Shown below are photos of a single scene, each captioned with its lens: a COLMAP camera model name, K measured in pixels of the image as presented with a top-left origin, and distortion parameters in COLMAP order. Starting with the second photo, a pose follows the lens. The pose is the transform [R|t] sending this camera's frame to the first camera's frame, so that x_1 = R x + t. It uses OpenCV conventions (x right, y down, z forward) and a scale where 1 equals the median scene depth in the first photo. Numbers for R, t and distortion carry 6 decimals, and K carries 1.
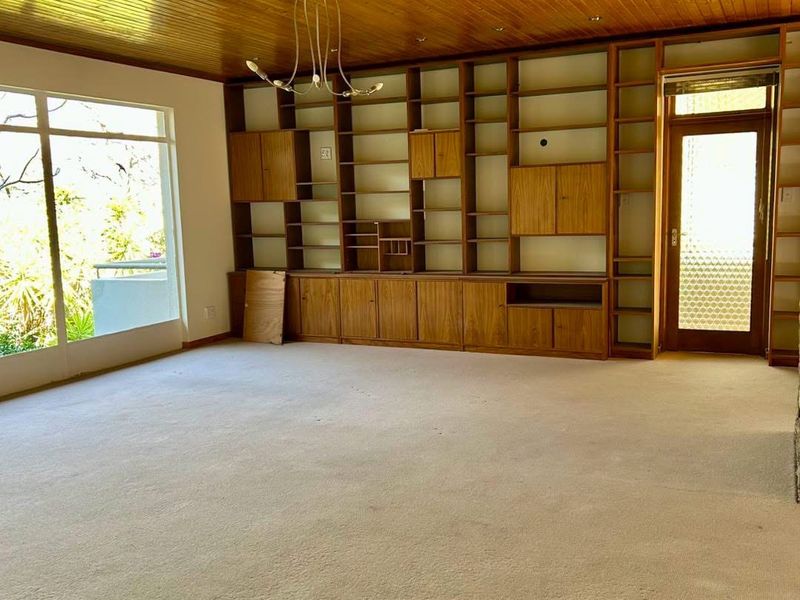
lens RADIAL K [[799.4, 0, 400.0], [0, 799.4, 300.0], [0, 0, 1]] dist [0.110798, -0.236171]
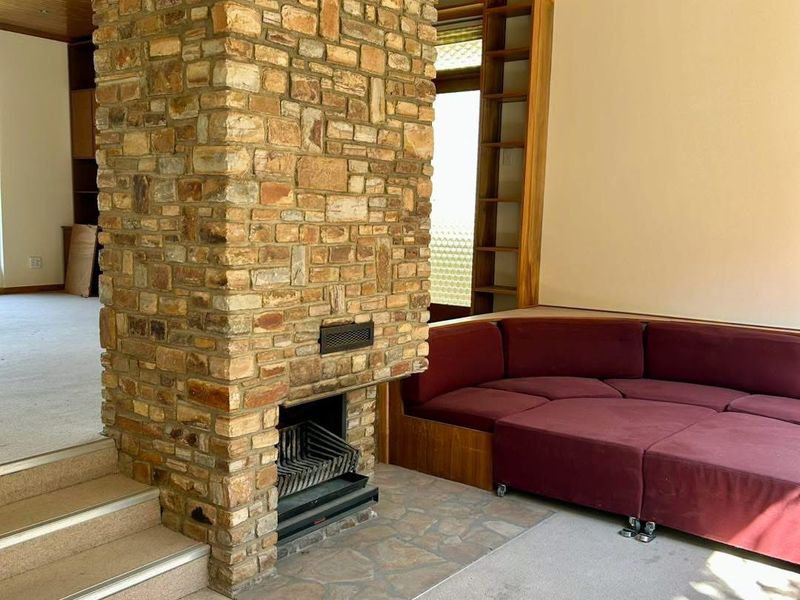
lens RADIAL K [[799.4, 0, 400.0], [0, 799.4, 300.0], [0, 0, 1]] dist [0.110798, -0.236171]
pose [[0.979443, 0.071539, -0.188608, 0.473634], [-0.073288, 0.997308, -0.002308, 0.035187], [0.187935, 0.016084, 0.982050, 0.074282]]
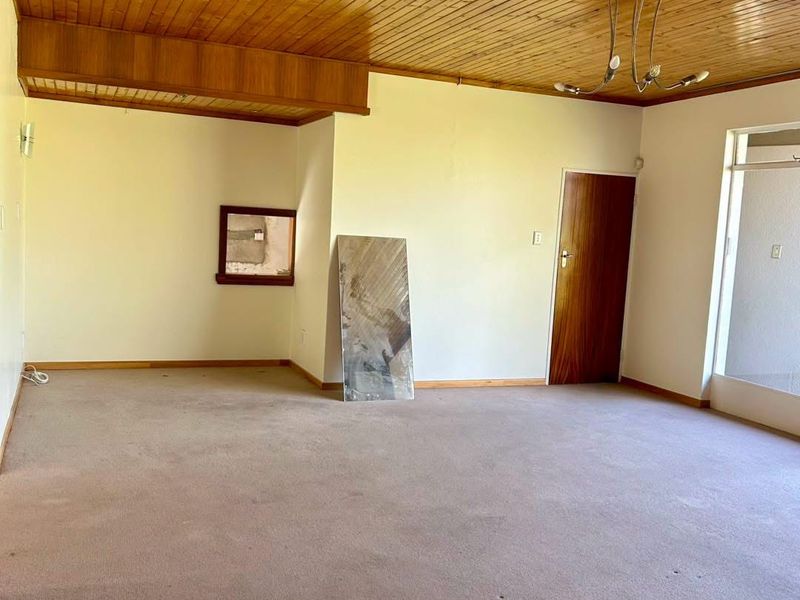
lens RADIAL K [[799.4, 0, 400.0], [0, 799.4, 300.0], [0, 0, 1]] dist [0.110798, -0.236171]
pose [[-0.663351, 0.060190, -0.745884, 0.386979], [-0.129124, 0.972601, 0.193322, -0.121046], [0.737084, 0.224552, -0.637404, 0.867056]]
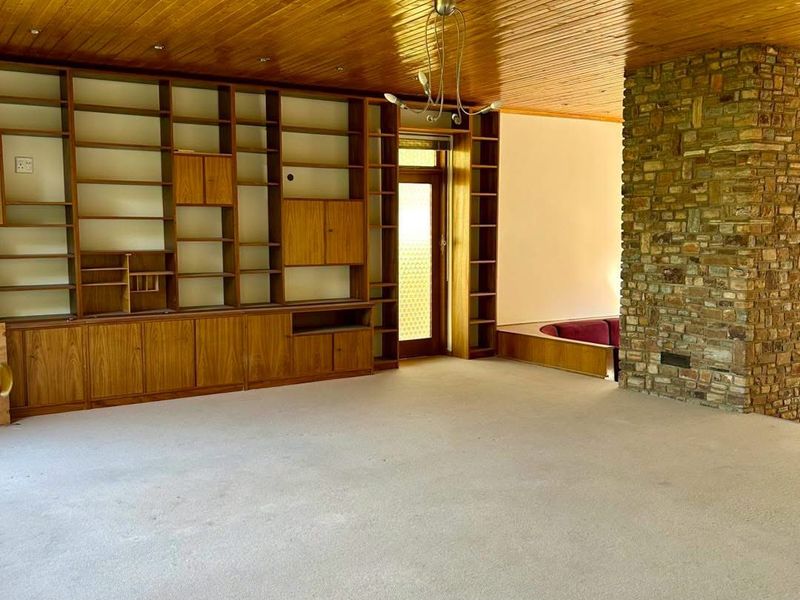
lens RADIAL K [[799.4, 0, 400.0], [0, 799.4, 300.0], [0, 0, 1]] dist [0.110798, -0.236171]
pose [[0.523826, -0.052416, 0.850211, -0.631926], [0.093519, 0.995610, 0.003761, -0.028011], [-0.846676, 0.077541, 0.526429, 0.342329]]
